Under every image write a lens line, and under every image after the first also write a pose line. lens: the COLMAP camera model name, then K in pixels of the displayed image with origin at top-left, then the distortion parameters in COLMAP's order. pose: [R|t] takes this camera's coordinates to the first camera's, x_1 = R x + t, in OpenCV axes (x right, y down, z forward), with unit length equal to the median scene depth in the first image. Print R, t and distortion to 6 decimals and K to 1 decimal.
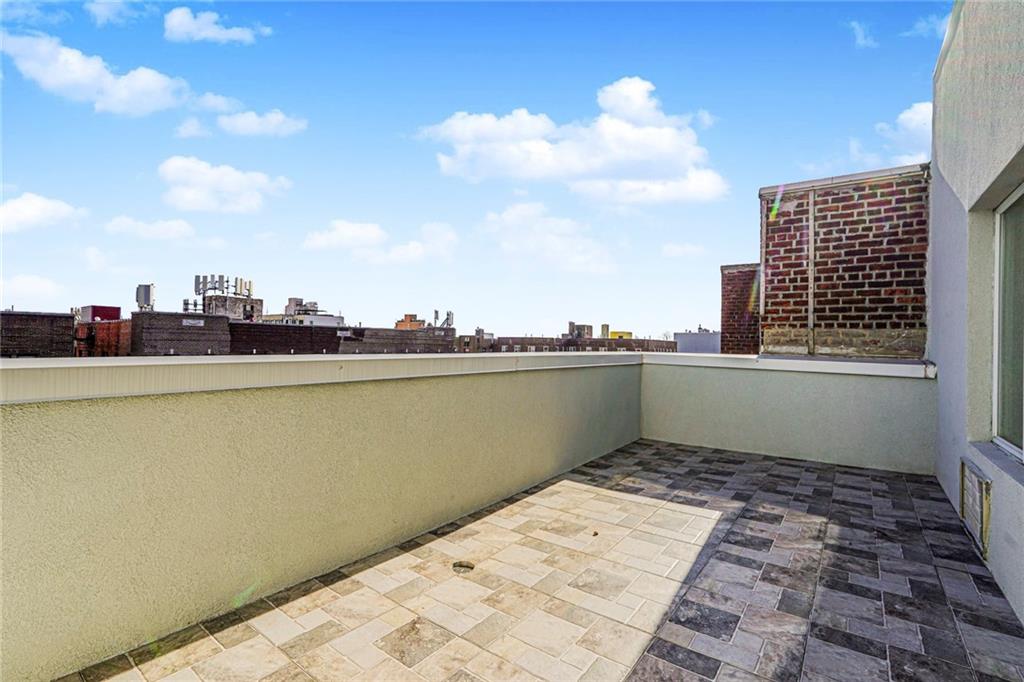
lens RADIAL K [[459.3, 0, 519.0], [0, 459.3, 343.2], [0, 0, 1]] dist [-0.021446, 0.007937]
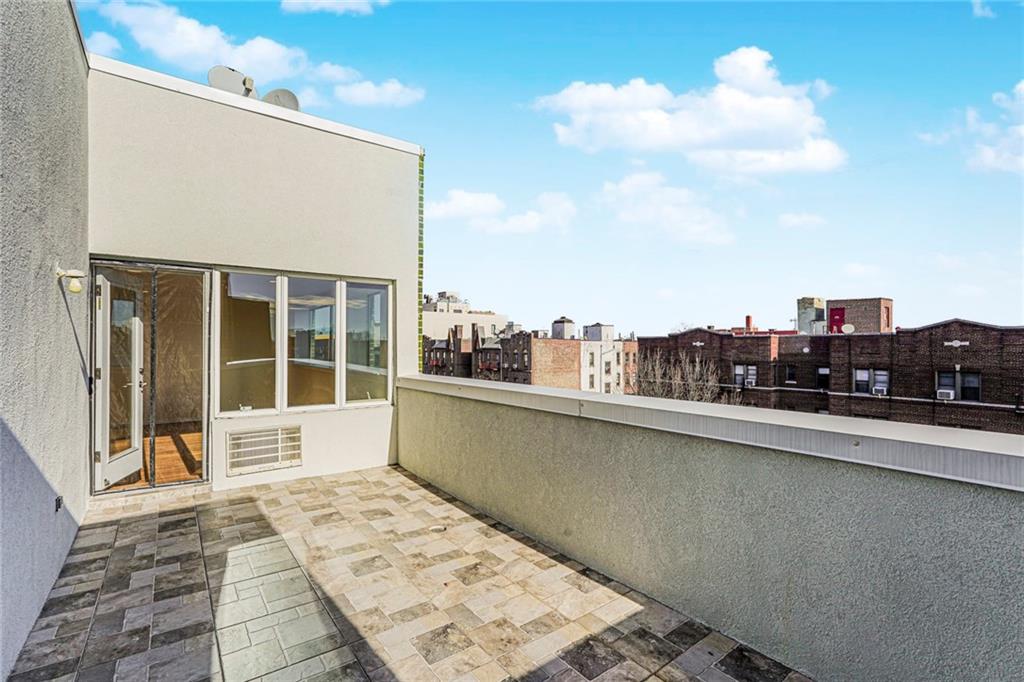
lens RADIAL K [[480.1, 0, 519.9], [0, 480.1, 356.3], [0, 0, 1]] dist [-0.051001, 0.050424]
pose [[-0.288184, 0.005142, -0.957561, 1.077881], [-0.006560, 0.999952, 0.007343, -0.069317], [0.957553, 0.008398, -0.288136, 1.431355]]
